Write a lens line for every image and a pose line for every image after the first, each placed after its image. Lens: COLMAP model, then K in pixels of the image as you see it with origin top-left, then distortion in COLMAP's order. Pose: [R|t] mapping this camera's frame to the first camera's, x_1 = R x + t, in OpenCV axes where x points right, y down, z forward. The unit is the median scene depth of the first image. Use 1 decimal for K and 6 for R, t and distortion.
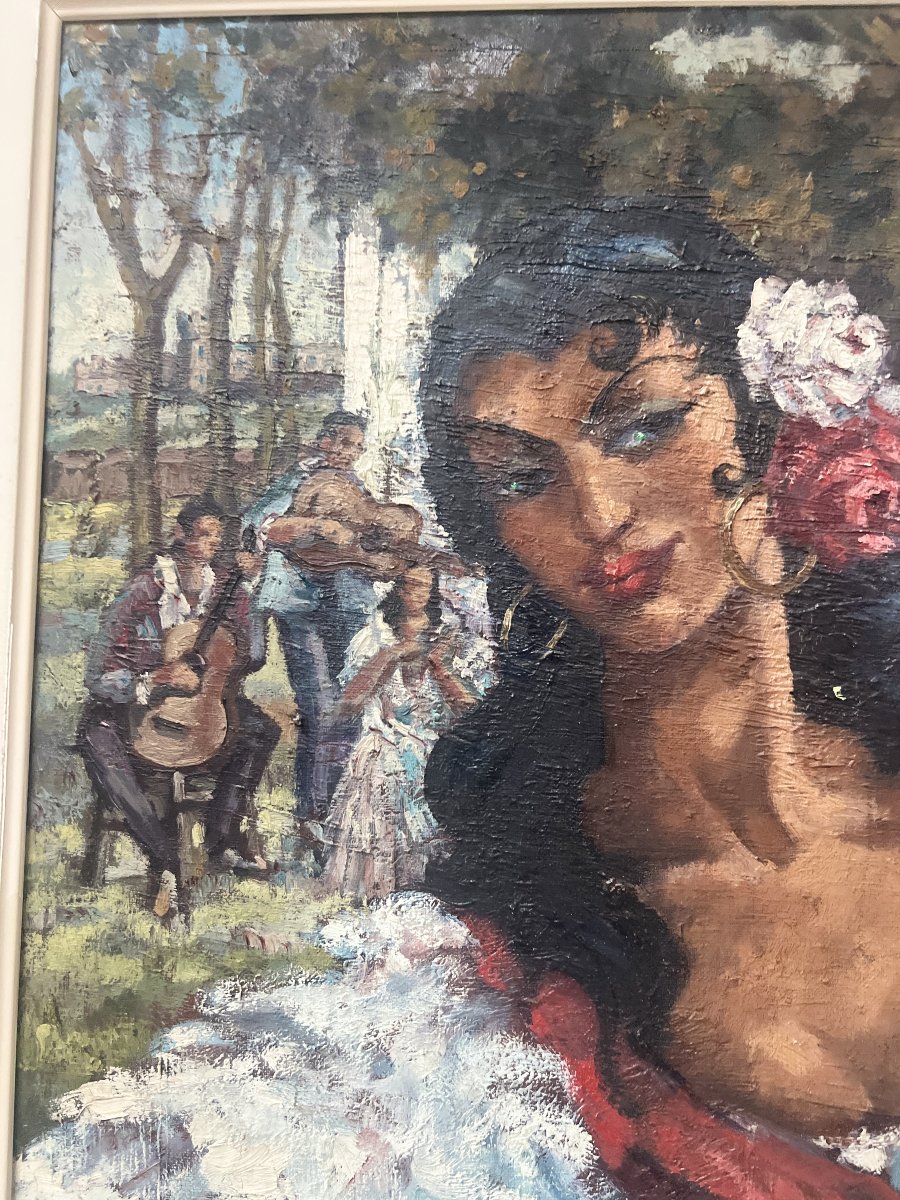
lens RADIAL K [[890.9, 0, 450.0], [0, 890.9, 600.0], [0, 0, 1]] dist [0.017927, -0.038560]
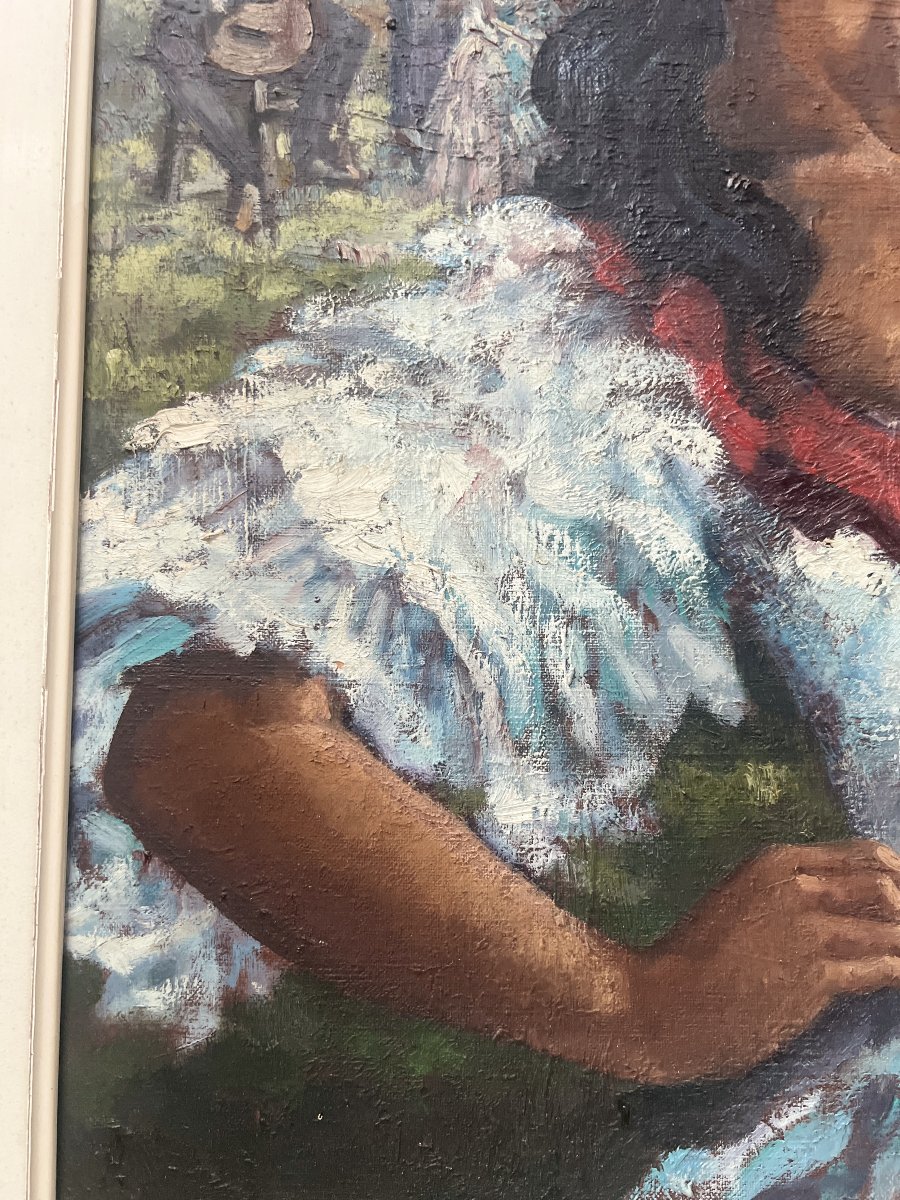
lens RADIAL K [[890.9, 0, 450.0], [0, 890.9, 600.0], [0, 0, 1]] dist [0.017927, -0.038560]
pose [[0.999155, -0.010958, 0.039613, -0.155543], [0.010876, 0.999938, 0.002293, 0.738764], [-0.039636, -0.001860, 0.999212, 0.083117]]
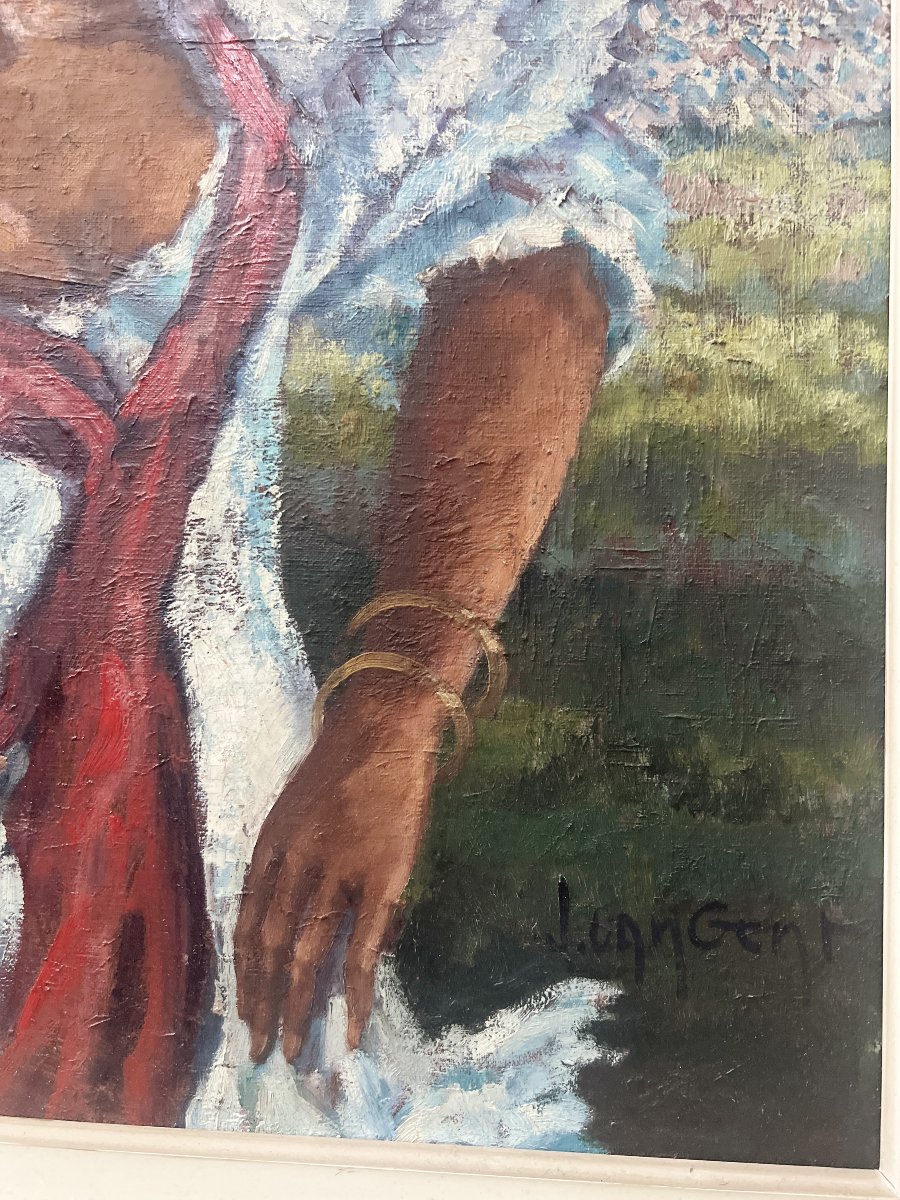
lens RADIAL K [[890.9, 0, 450.0], [0, 890.9, 600.0], [0, 0, 1]] dist [0.017927, -0.038560]
pose [[0.999889, 0.011941, 0.008899, 0.886103], [-0.012216, 0.999429, 0.031494, 0.879540], [-0.008518, -0.031599, 0.999464, -0.091883]]
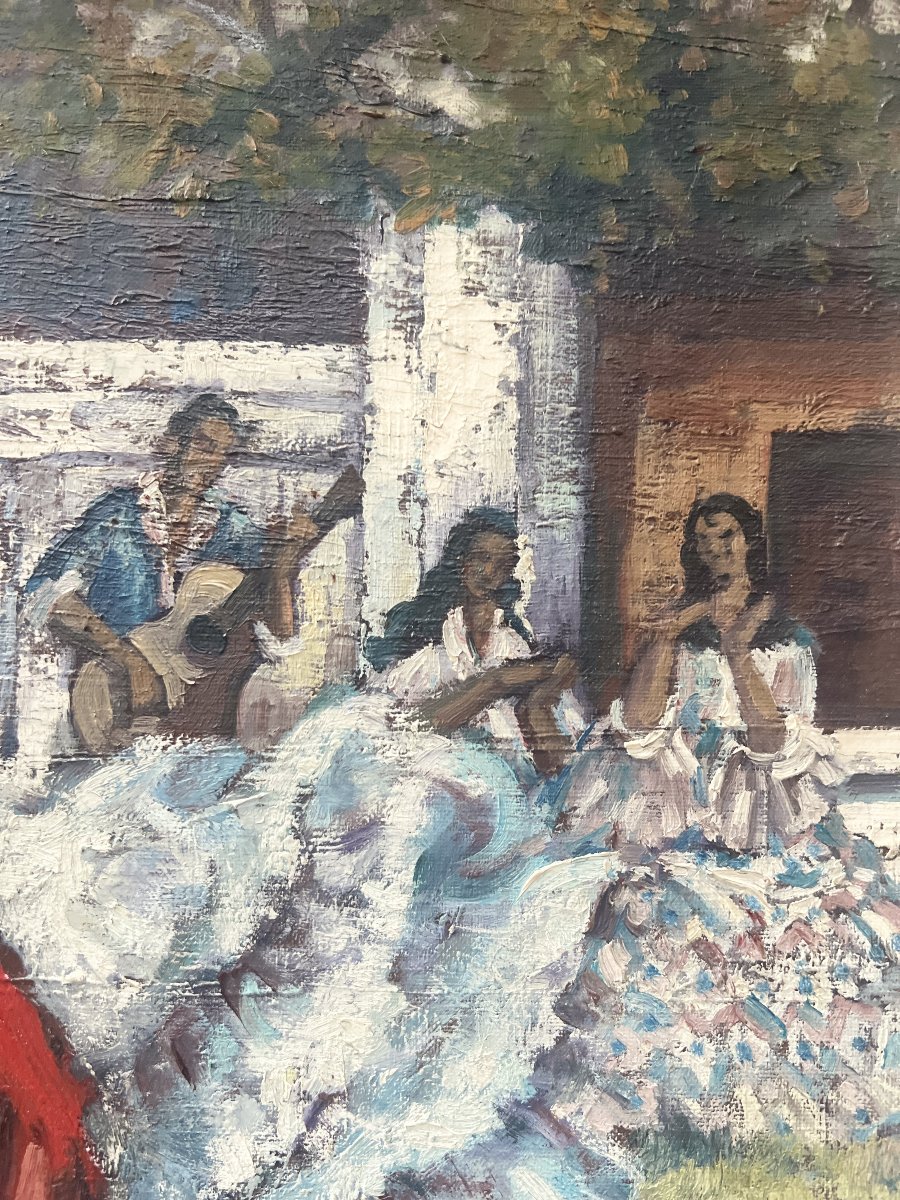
lens RADIAL K [[890.9, 0, 450.0], [0, 890.9, 600.0], [0, 0, 1]] dist [0.017927, -0.038560]
pose [[0.998154, 0.006644, 0.060365, 0.941627], [-0.006761, 0.999976, 0.001730, -0.030894], [-0.060352, -0.002135, 0.998175, 0.248583]]
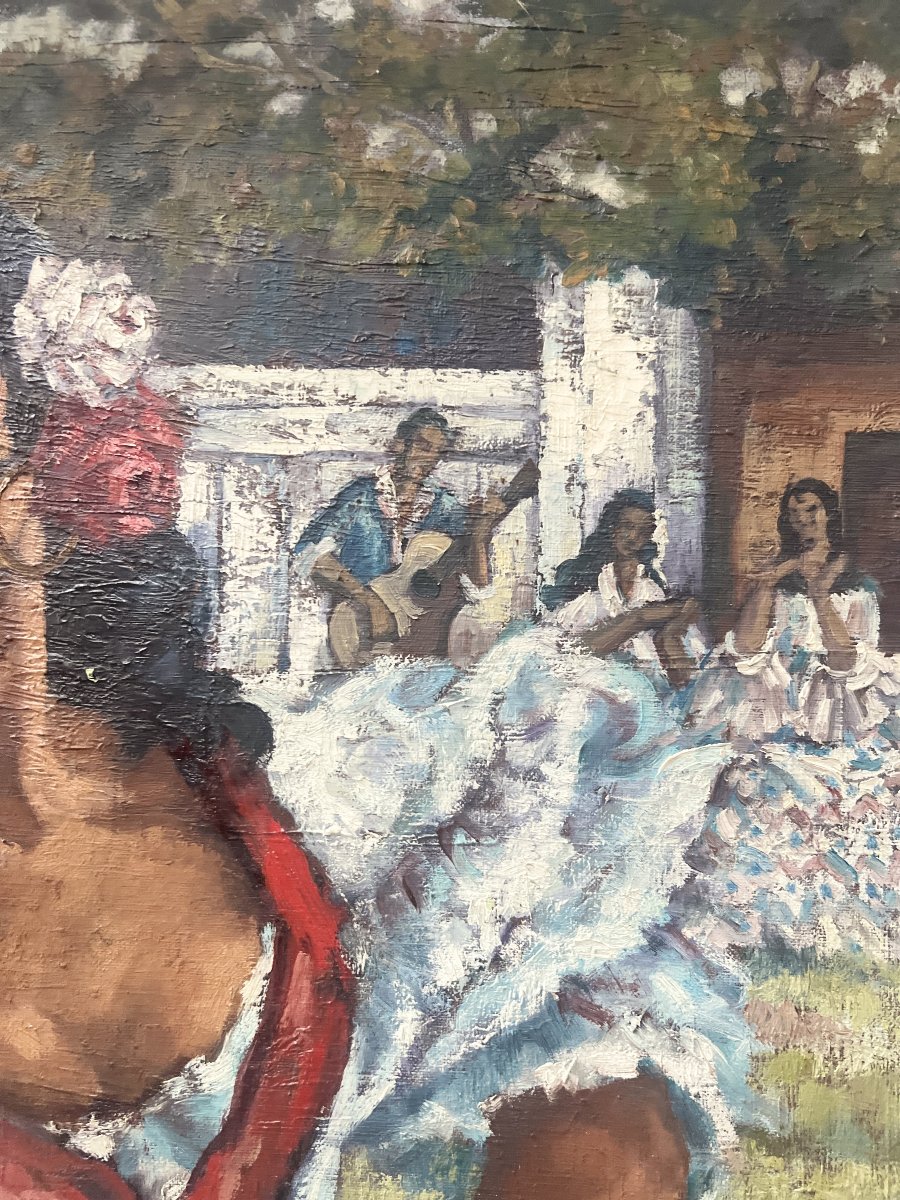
lens RADIAL K [[890.9, 0, 450.0], [0, 890.9, 600.0], [0, 0, 1]] dist [0.017927, -0.038560]
pose [[0.999705, 0.008484, 0.022779, 0.796308], [-0.008440, 0.999962, -0.002029, 0.019318], [-0.022795, 0.001836, 0.999738, -0.000704]]
